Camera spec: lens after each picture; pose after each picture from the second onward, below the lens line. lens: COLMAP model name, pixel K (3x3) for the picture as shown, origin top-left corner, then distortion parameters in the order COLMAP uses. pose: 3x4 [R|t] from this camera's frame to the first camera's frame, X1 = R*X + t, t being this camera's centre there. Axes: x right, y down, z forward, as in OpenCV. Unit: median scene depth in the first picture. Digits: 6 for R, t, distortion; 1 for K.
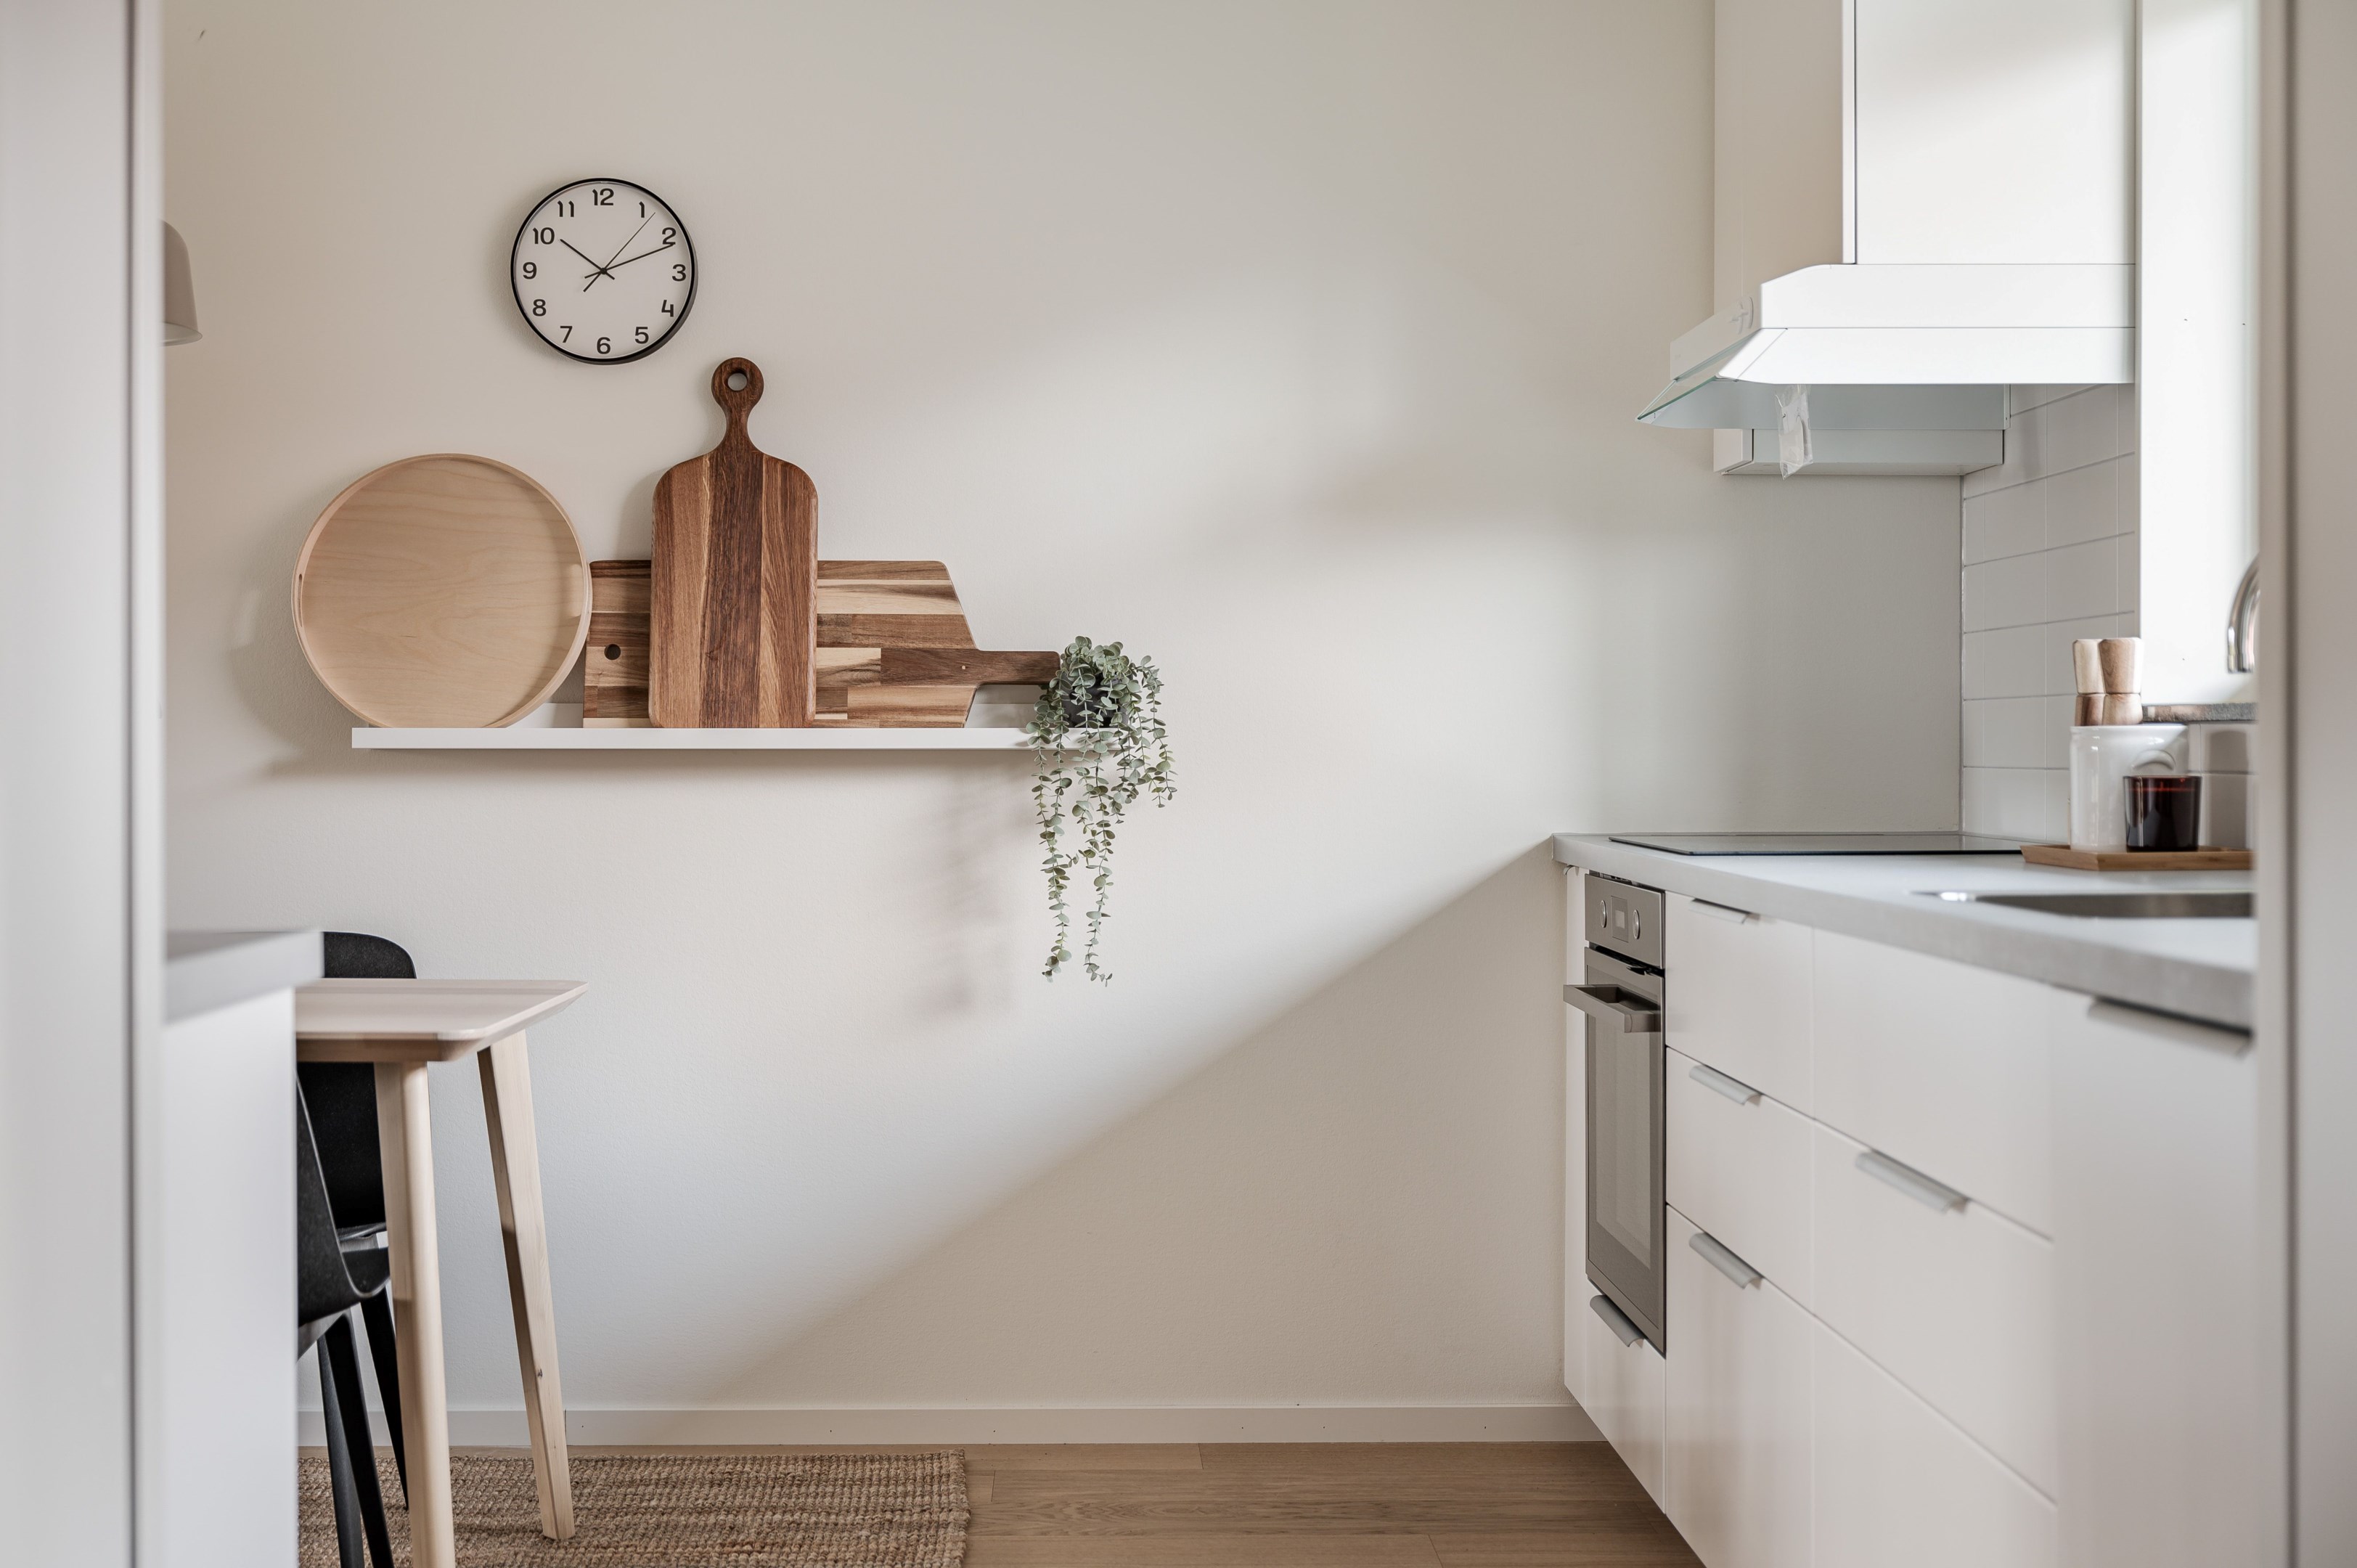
lens RADIAL K [[3137.3, 0, 1176.9], [0, 3137.3, 772.8], [0, 0, 1]] dist [-0.007084, 0.000000]
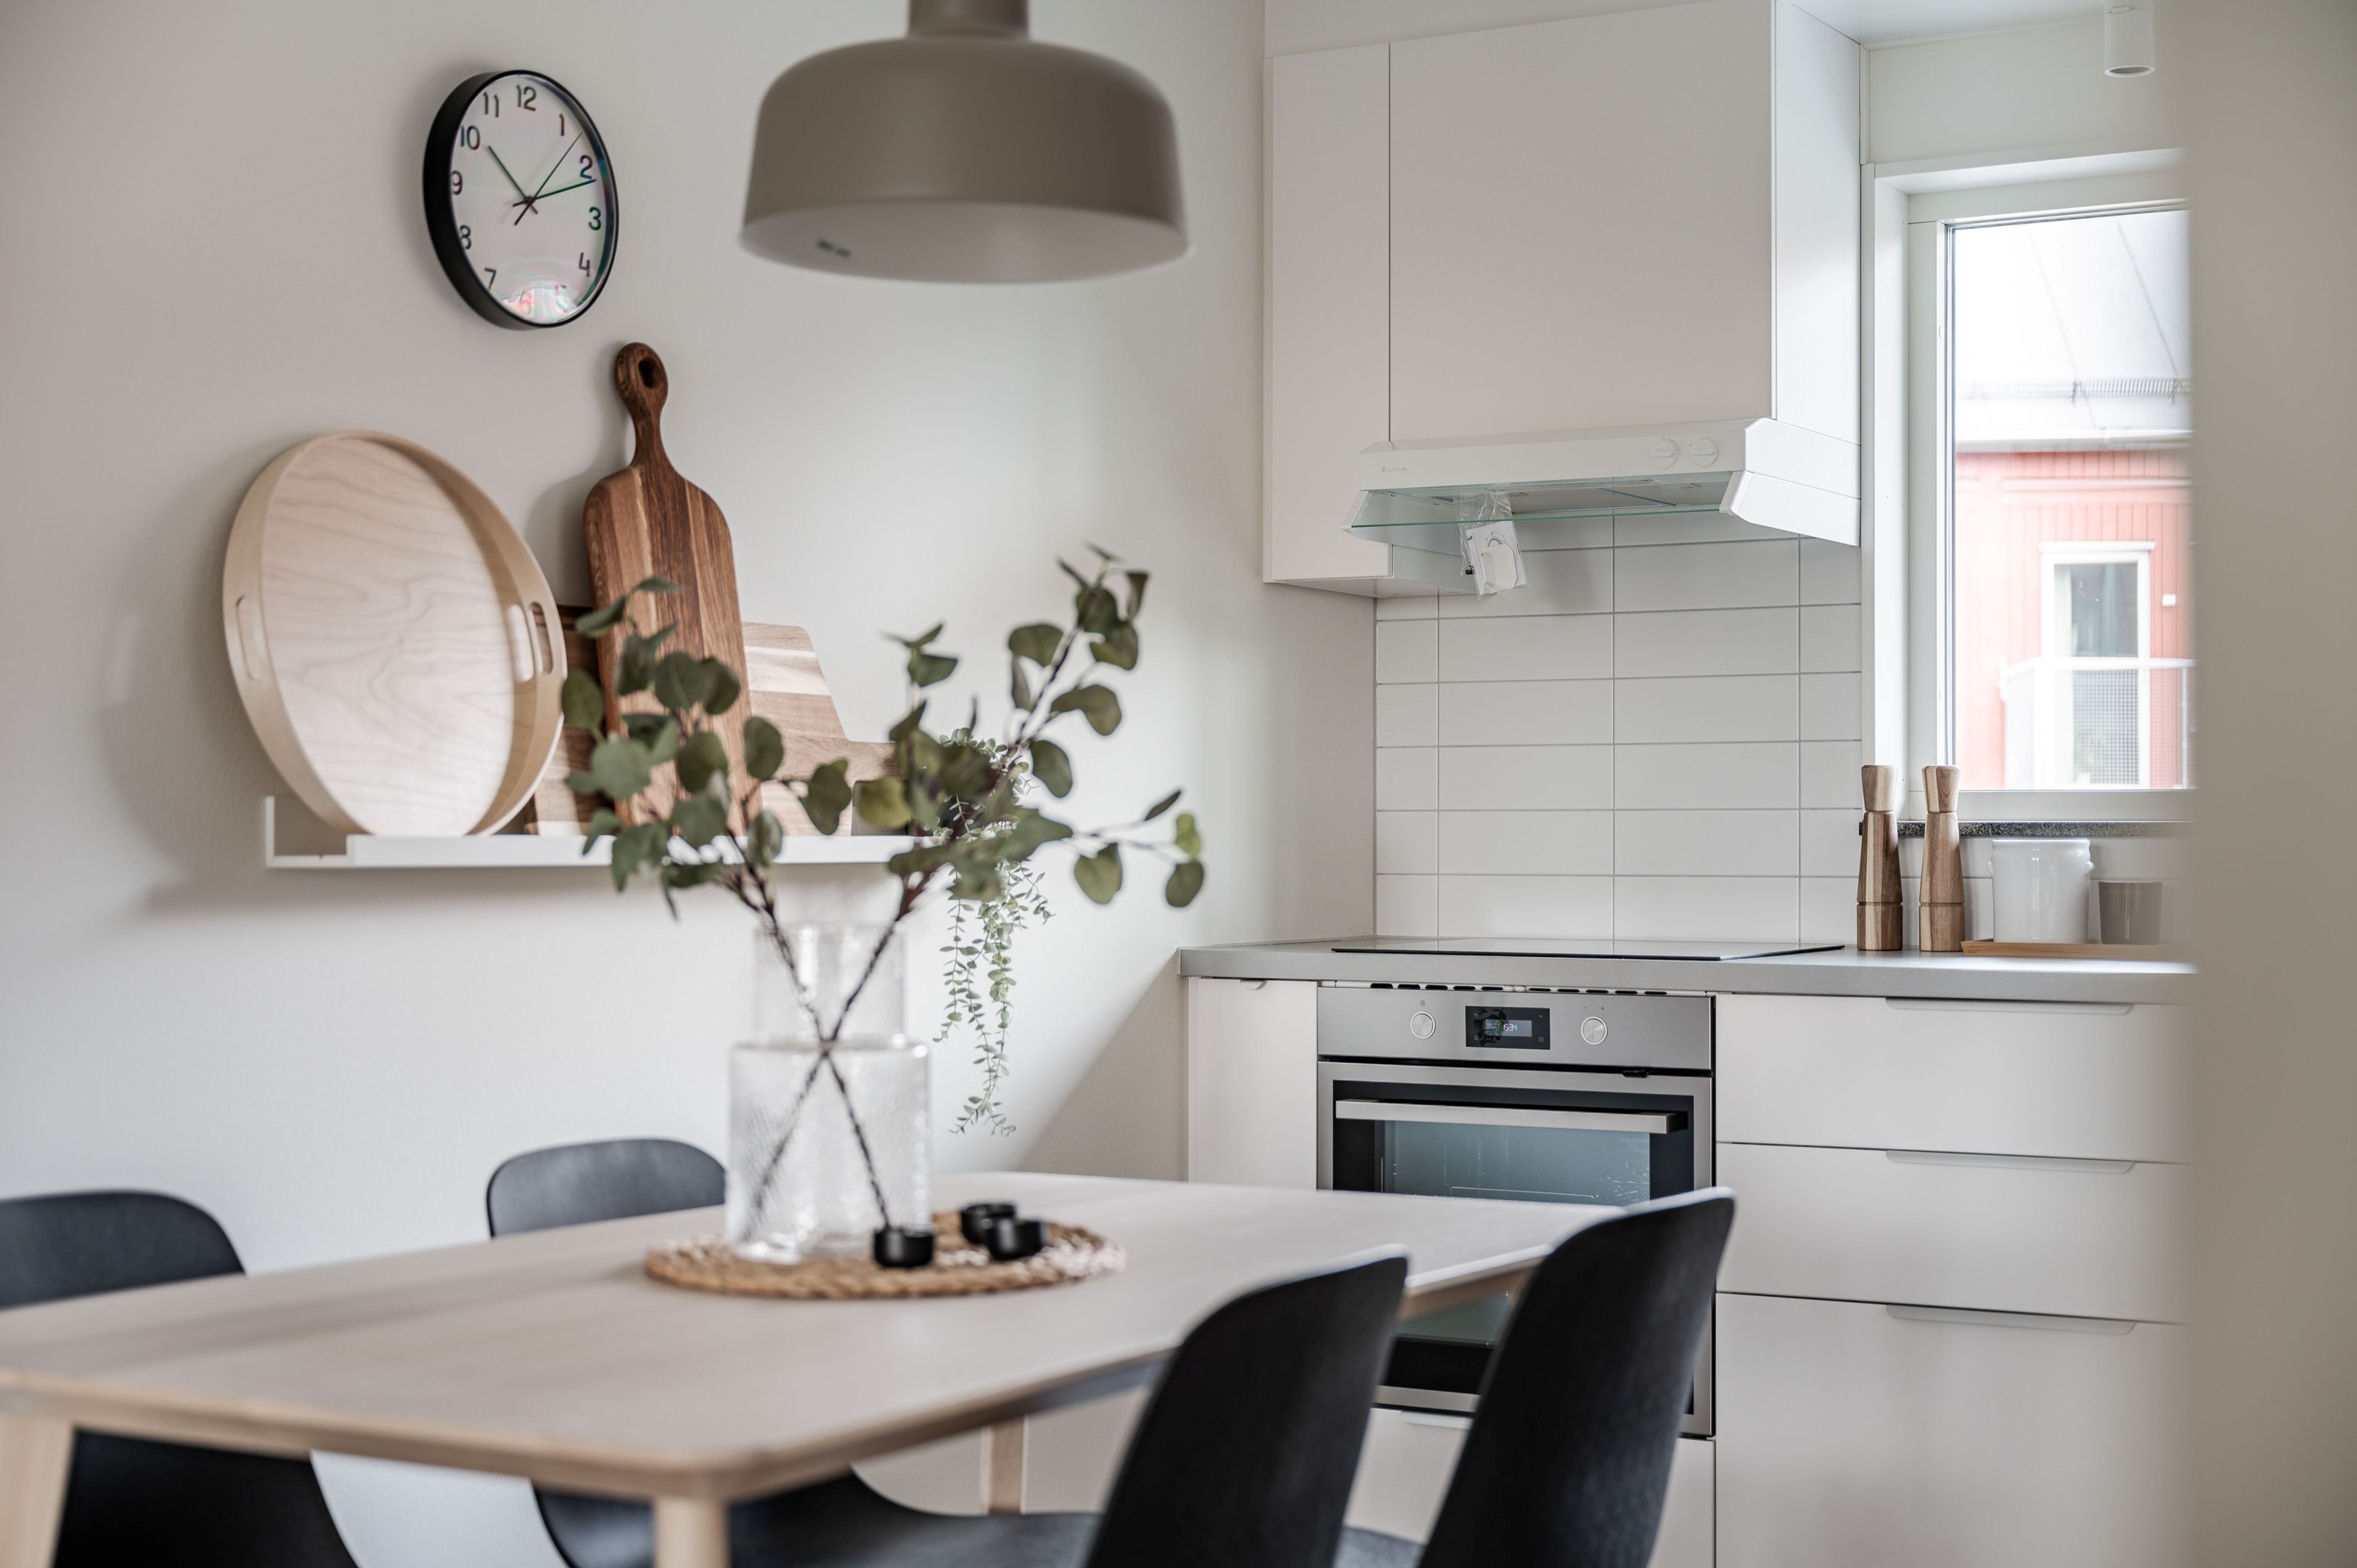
lens RADIAL K [[3324.6, 0, 1181.9], [0, 3324.6, 791.0], [0, 0, 1]] dist [-0.005499, 0.000000]
pose [[0.533383, 0.013047, 0.845773, -0.764311], [0.007377, 0.999771, -0.020075, -0.008310], [-0.845842, 0.016947, 0.533164, 0.480565]]
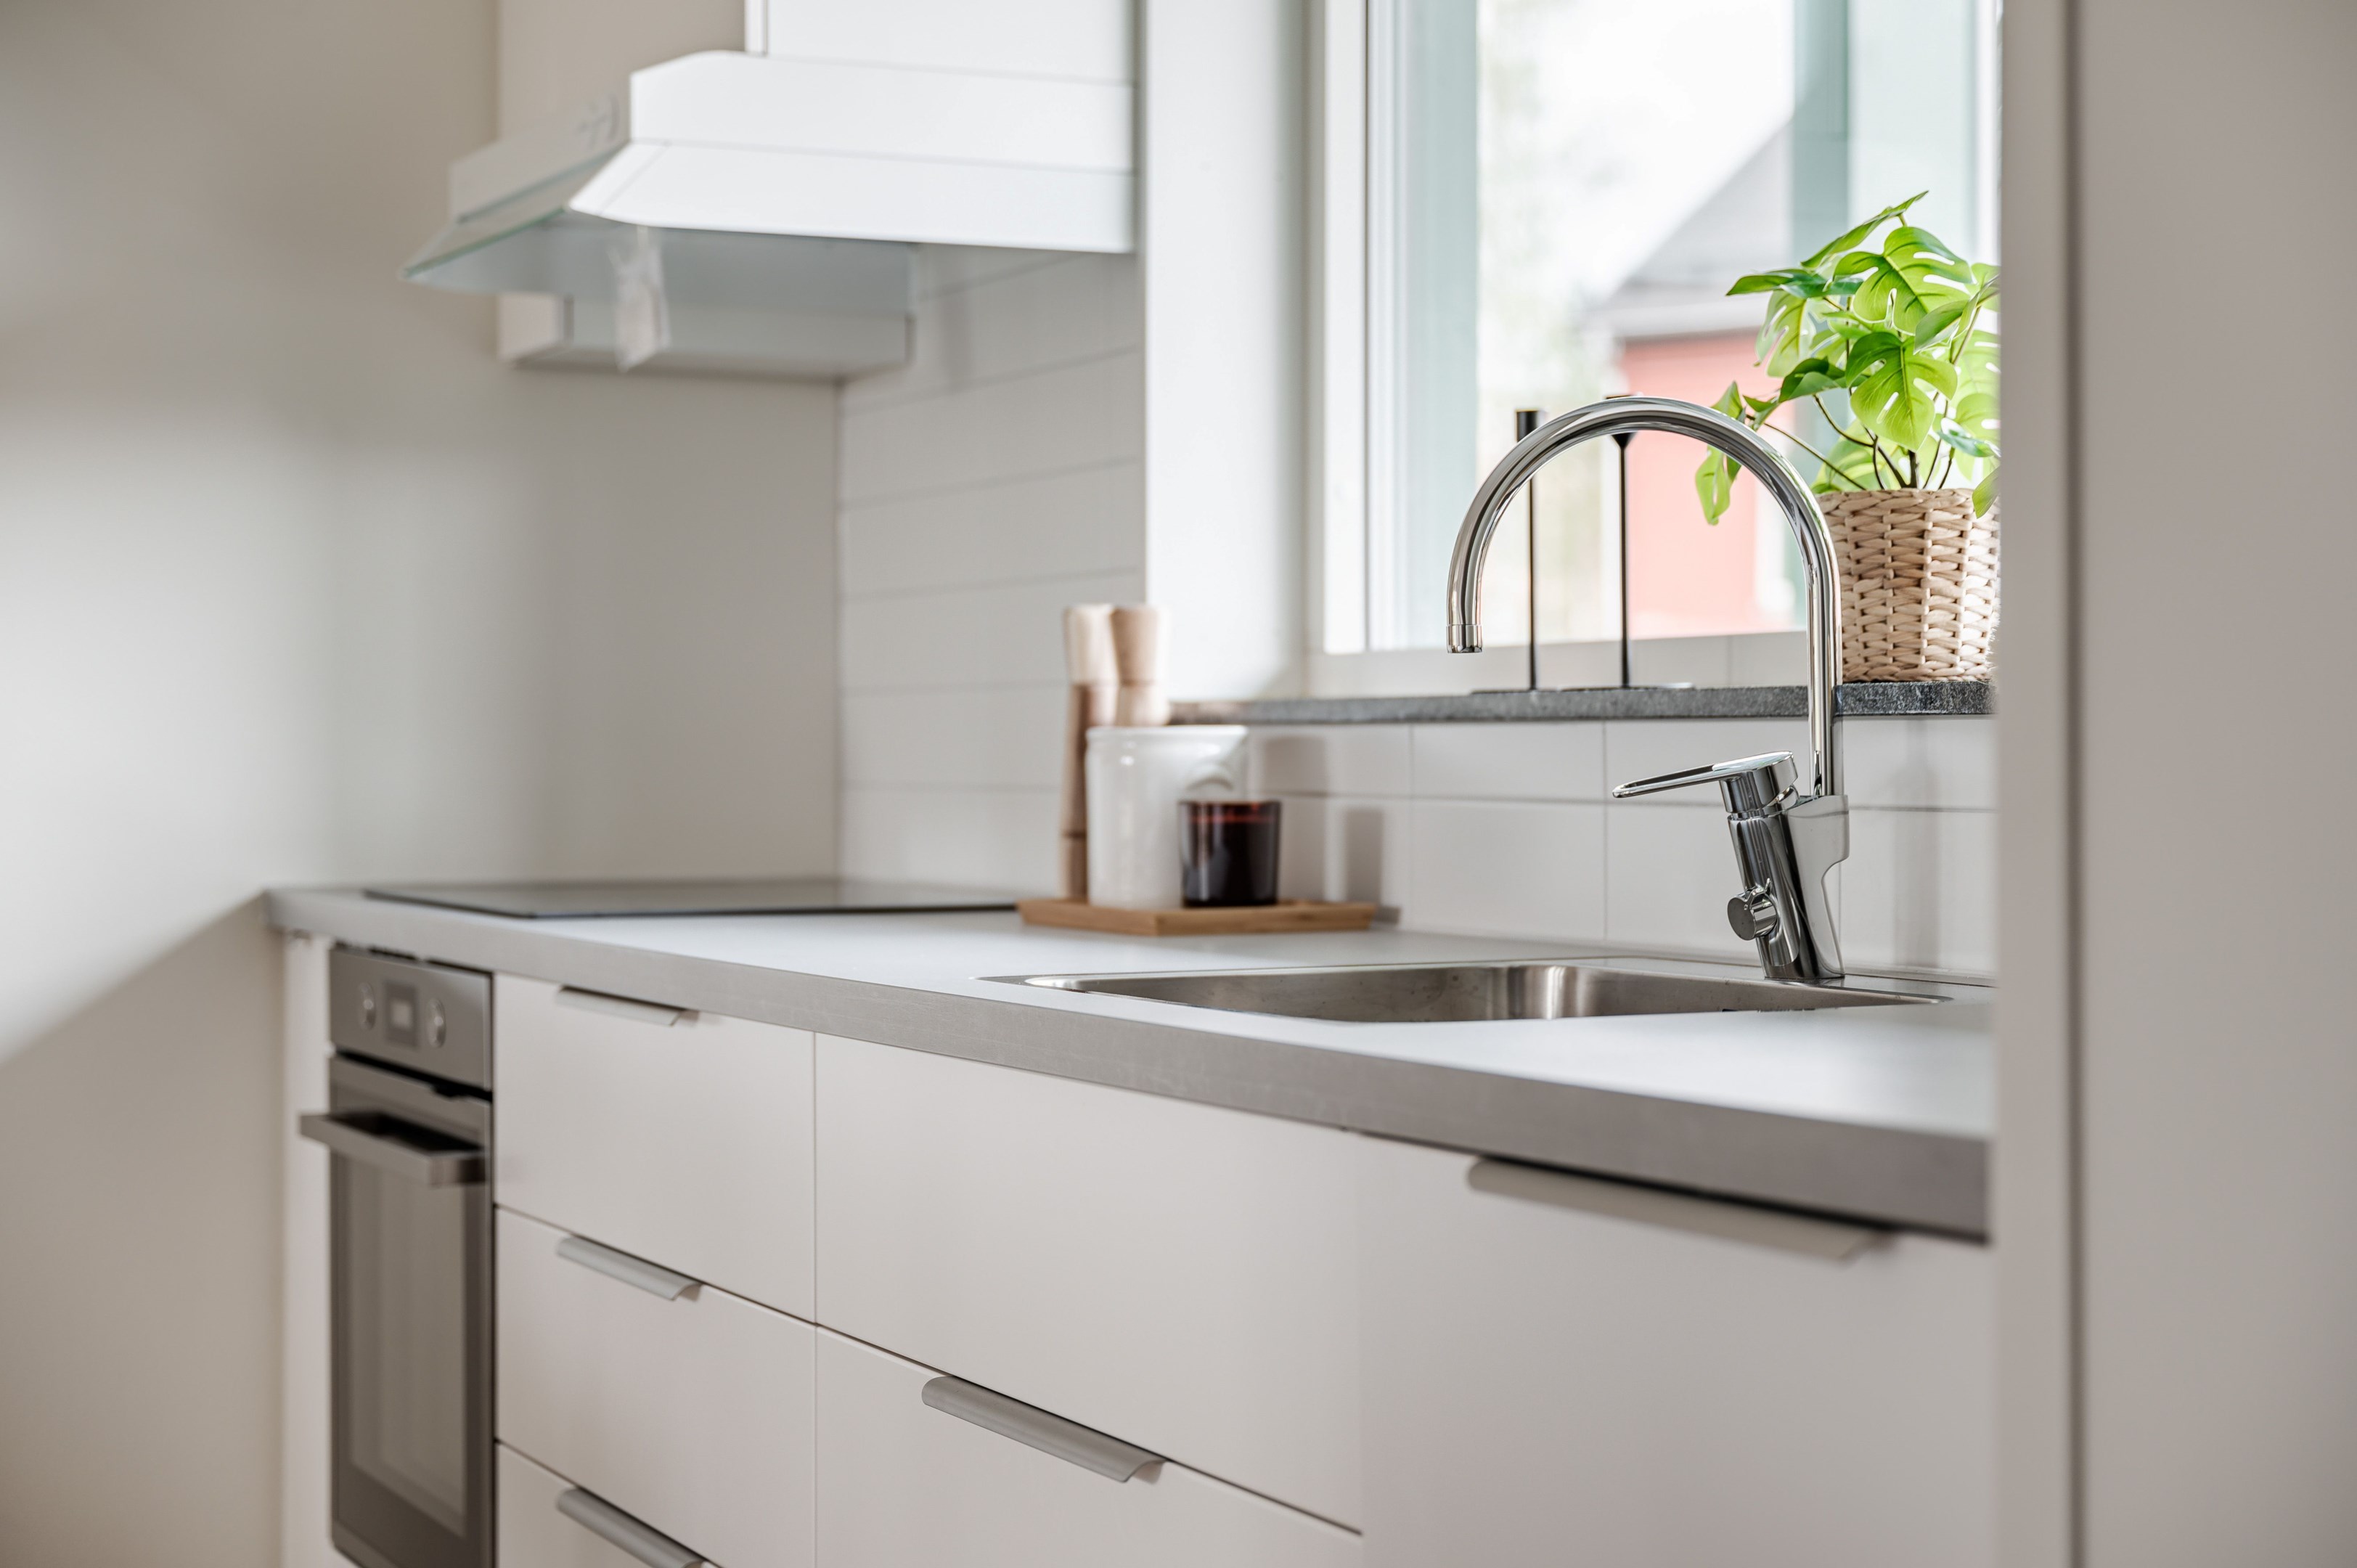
lens RADIAL K [[3904.0, 0, 1174.7], [0, 3904.0, 804.4], [0, 0, 1]] dist [0.021962, 0.000000]
pose [[0.915459, -0.003900, 0.402392, -0.040211], [0.002393, 0.999988, 0.004248, -0.001354], [-0.402404, -0.002926, 0.915458, 0.155239]]
